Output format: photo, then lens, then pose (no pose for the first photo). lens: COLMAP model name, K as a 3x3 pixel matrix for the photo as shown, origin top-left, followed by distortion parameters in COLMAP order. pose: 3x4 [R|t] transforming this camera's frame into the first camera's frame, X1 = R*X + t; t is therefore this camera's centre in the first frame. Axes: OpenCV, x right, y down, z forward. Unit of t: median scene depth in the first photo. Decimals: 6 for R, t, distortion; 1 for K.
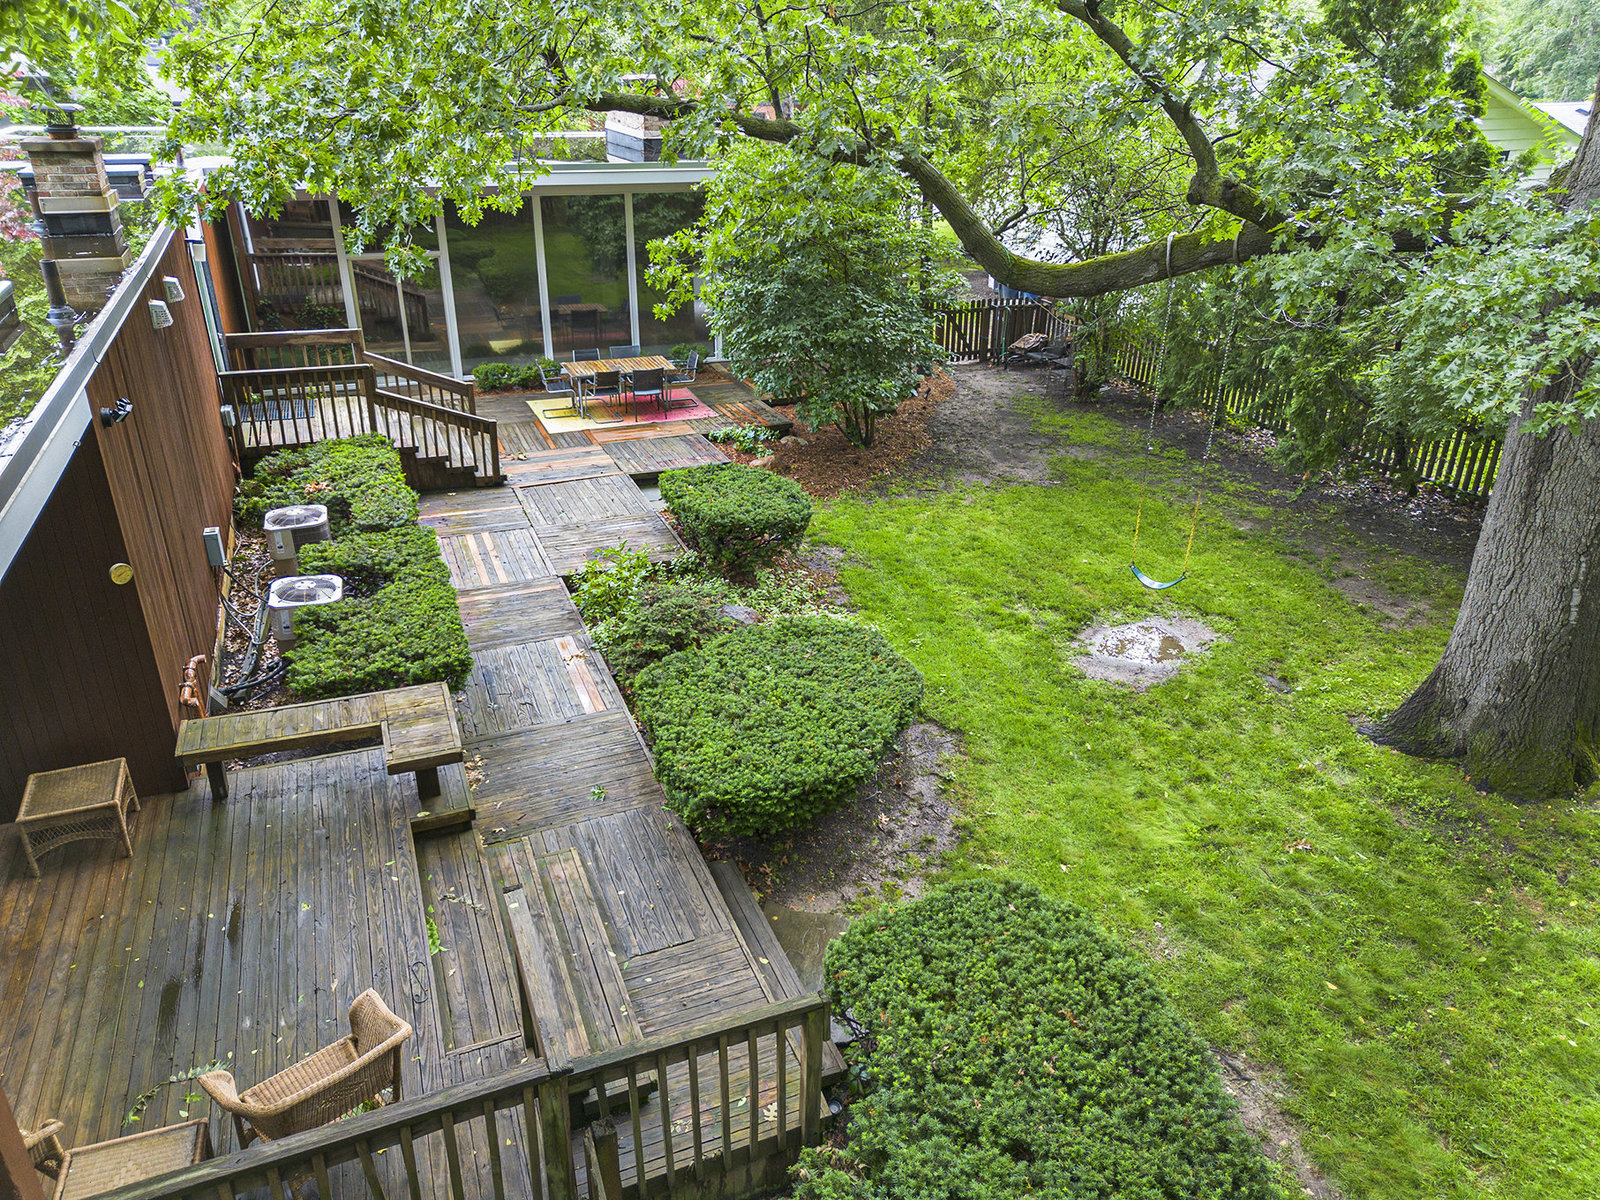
lens RADIAL K [[1122.0, 0, 805.2], [0, 1122.0, 602.9], [0, 0, 1]] dist [0.056357, -0.056521]
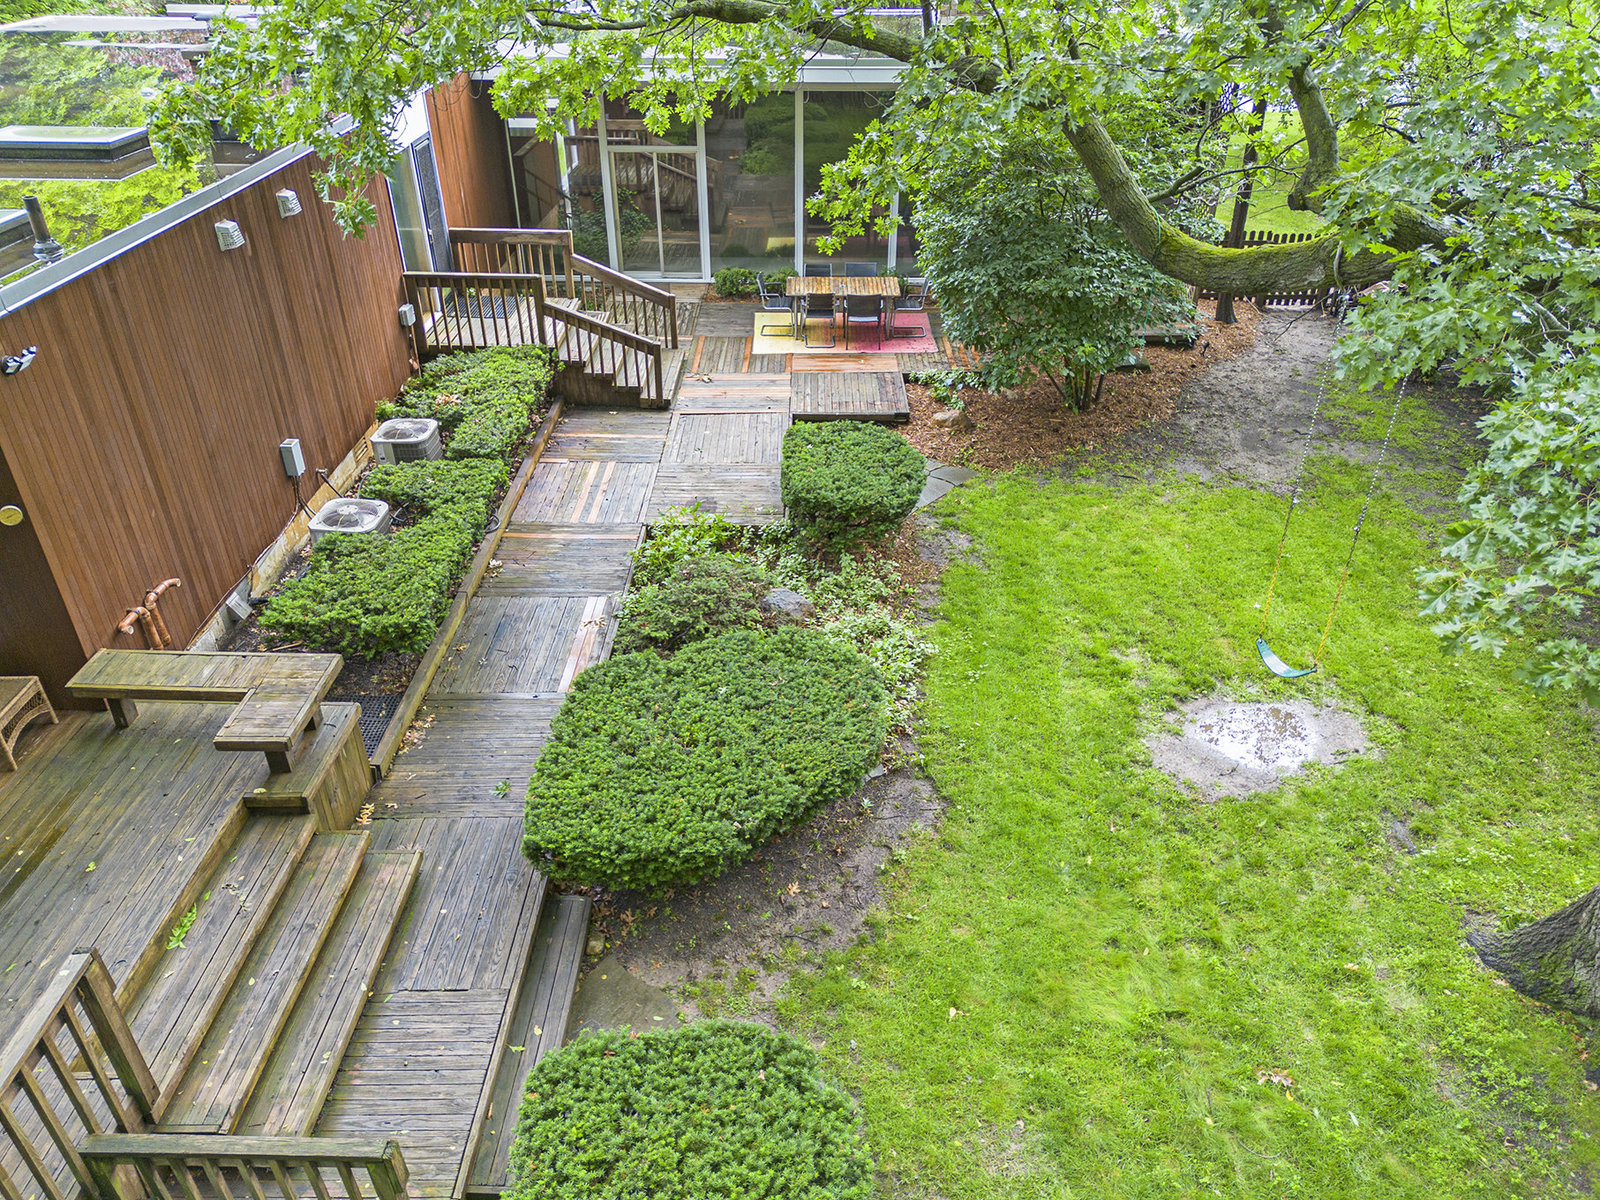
lens RADIAL K [[1122.0, 0, 805.2], [0, 1122.0, 602.9], [0, 0, 1]] dist [0.056357, -0.056521]
pose [[0.923843, 0.193305, -0.330376, 0.219282], [-0.155746, 0.978269, 0.136871, -0.101394], [0.349654, -0.074992, 0.933873, 0.129028]]
